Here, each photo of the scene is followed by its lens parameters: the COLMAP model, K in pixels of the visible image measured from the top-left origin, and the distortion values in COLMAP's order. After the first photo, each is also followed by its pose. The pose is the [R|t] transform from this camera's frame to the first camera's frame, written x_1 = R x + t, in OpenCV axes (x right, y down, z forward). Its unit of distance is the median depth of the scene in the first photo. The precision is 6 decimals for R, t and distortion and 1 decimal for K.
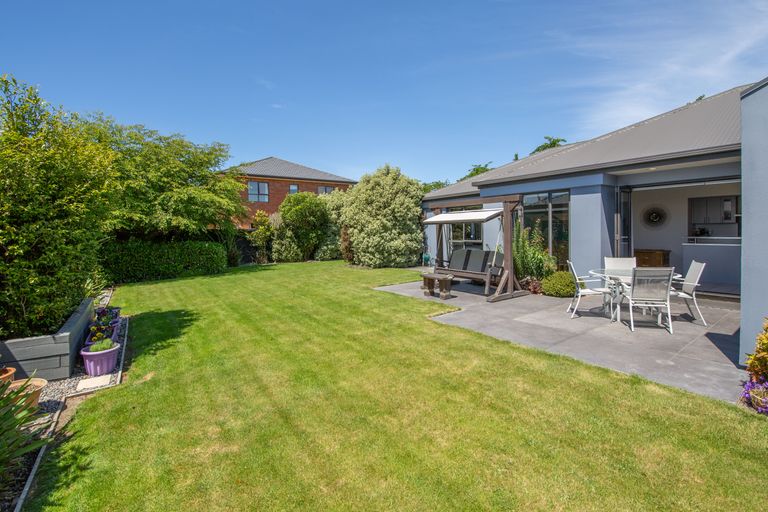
lens RADIAL K [[347.0, 0, 387.2], [0, 347.0, 252.8], [0, 0, 1]] dist [-0.019816, -0.000235]
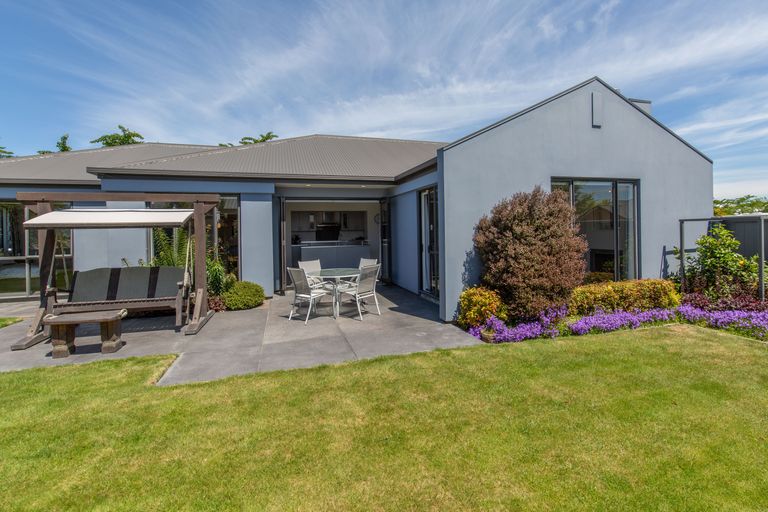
lens RADIAL K [[338.6, 0, 386.0], [0, 338.6, 236.9], [0, 0, 1]] dist [0.000754, 0.000655]
pose [[0.327794, -0.007375, 0.944720, -0.214235], [0.073328, 0.997152, -0.017659, -0.019394], [-0.941899, 0.075063, 0.327401, 0.304386]]
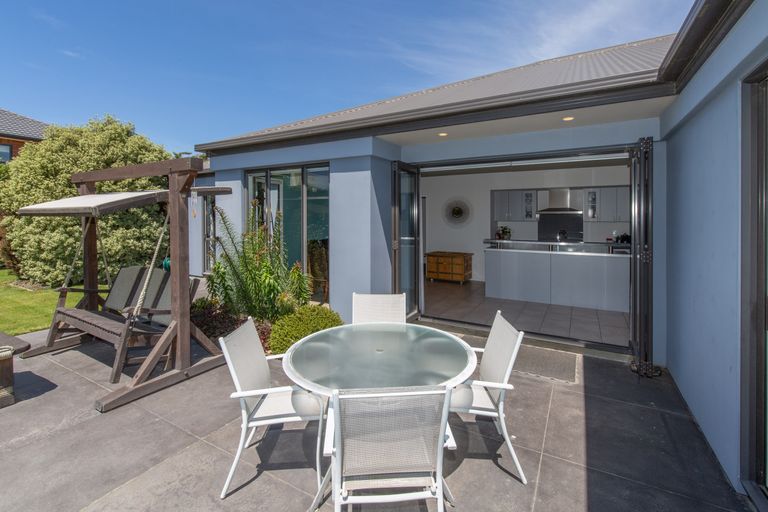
lens RADIAL K [[338.6, 0, 386.0], [0, 338.6, 236.9], [0, 0, 1]] dist [0.000754, 0.000655]
pose [[0.912002, -0.000060, 0.410186, 0.361697], [0.004491, 0.999942, -0.009839, -0.048235], [-0.410162, 0.010815, 0.911949, 0.408706]]
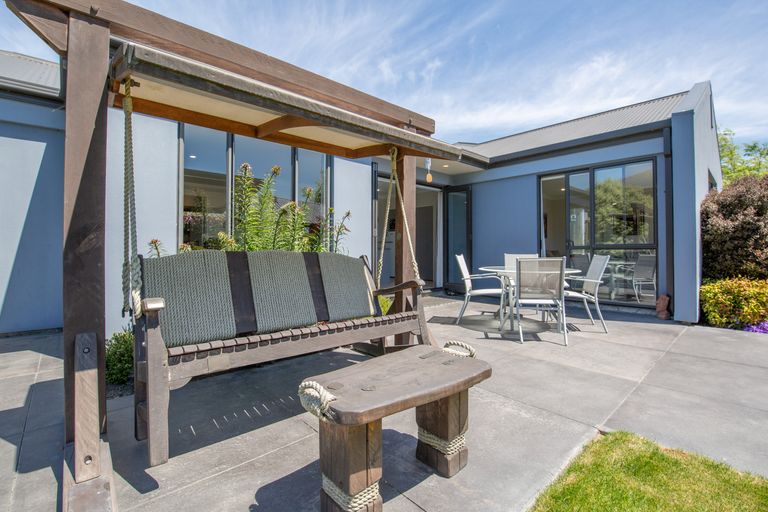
lens RADIAL K [[345.6, 0, 381.1], [0, 345.6, 251.6], [0, 0, 1]] dist [-0.002503, -0.000112]
pose [[-0.104925, 0.017417, 0.994328, -0.050222], [0.059342, 0.998175, -0.011223, 0.003812], [-0.992708, 0.057828, -0.105767, 0.937498]]
